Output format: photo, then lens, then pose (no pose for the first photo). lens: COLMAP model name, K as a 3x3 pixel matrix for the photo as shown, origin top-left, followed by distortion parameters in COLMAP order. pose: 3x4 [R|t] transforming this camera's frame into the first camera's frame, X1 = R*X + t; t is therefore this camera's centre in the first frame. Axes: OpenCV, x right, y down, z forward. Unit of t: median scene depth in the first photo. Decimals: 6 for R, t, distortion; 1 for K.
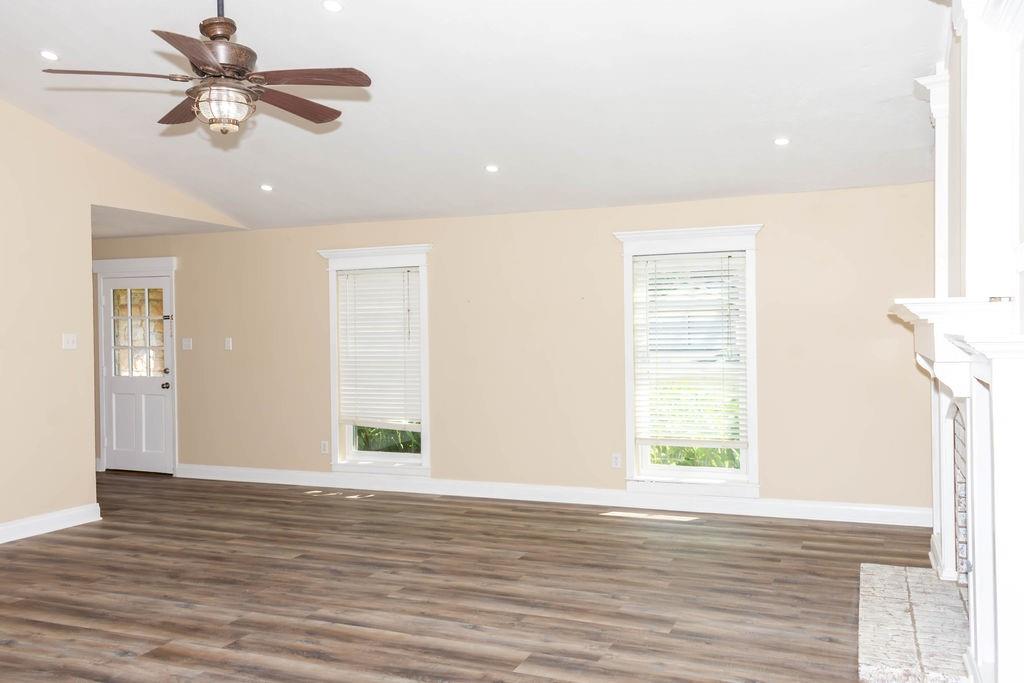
lens RADIAL K [[859.0, 0, 512.0], [0, 859.0, 341.5], [0, 0, 1]] dist [0.002798, 0.004618]
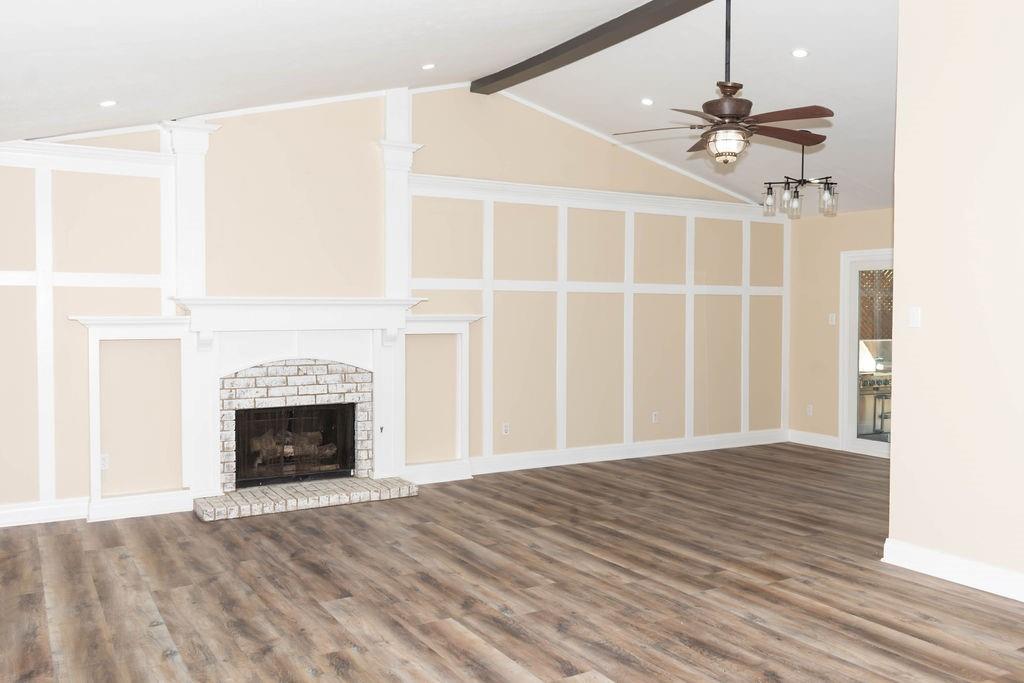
lens RADIAL K [[859.0, 0, 512.0], [0, 859.0, 341.5], [0, 0, 1]] dist [0.002798, 0.004618]
pose [[-0.799914, -0.011082, 0.600012, -0.711673], [0.015265, 0.999130, 0.038804, -0.016212], [-0.599920, 0.040199, -0.799049, 1.857811]]
